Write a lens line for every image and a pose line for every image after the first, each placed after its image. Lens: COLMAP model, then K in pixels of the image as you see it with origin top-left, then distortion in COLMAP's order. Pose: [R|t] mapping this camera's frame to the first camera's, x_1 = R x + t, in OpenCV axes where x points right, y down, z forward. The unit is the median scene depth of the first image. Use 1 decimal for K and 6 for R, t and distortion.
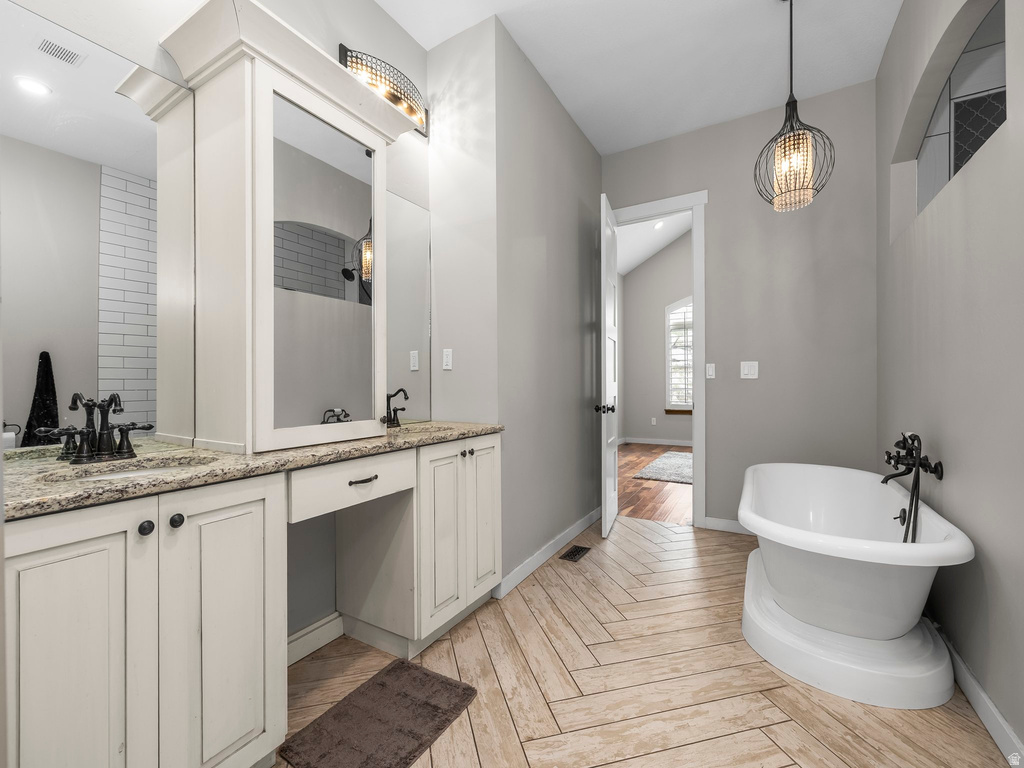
lens RADIAL K [[433.4, 0, 499.1], [0, 433.4, 383.4], [0, 0, 1]] dist [0.000213, 0.000167]
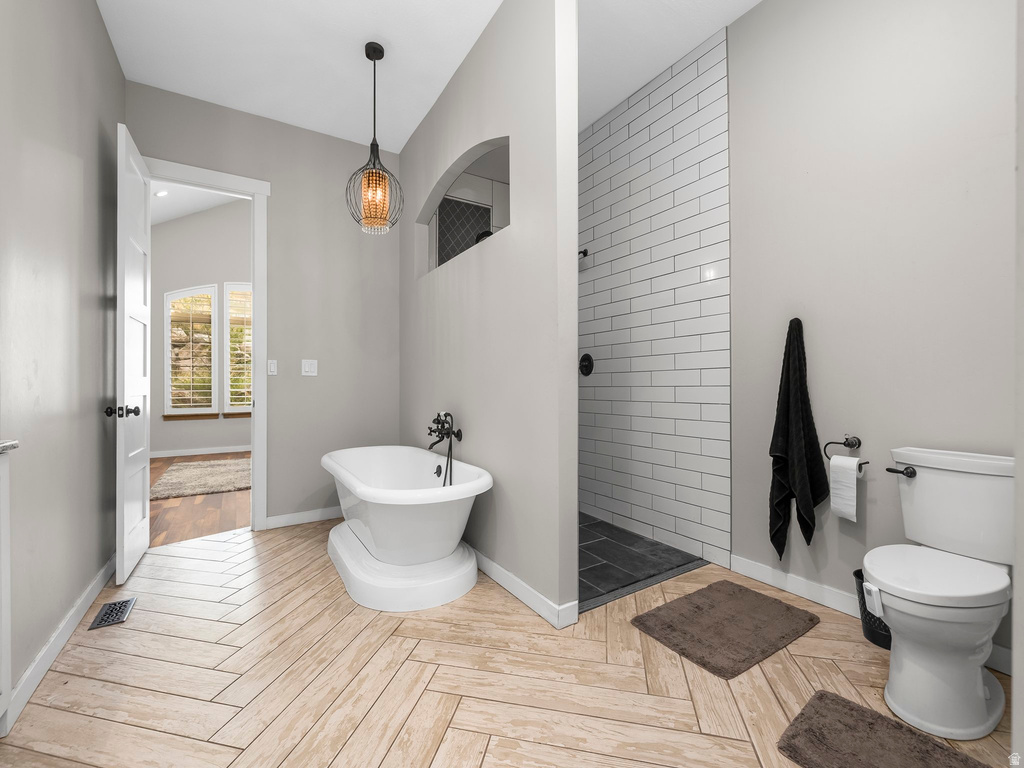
lens RADIAL K [[433.4, 0, 499.1], [0, 433.4, 383.4], [0, 0, 1]] dist [0.000213, 0.000167]
pose [[0.456170, 0.010174, 0.889835, -0.244949], [-0.000132, 0.999935, -0.011365, 0.030762], [-0.889893, 0.005067, 0.456142, 0.151290]]
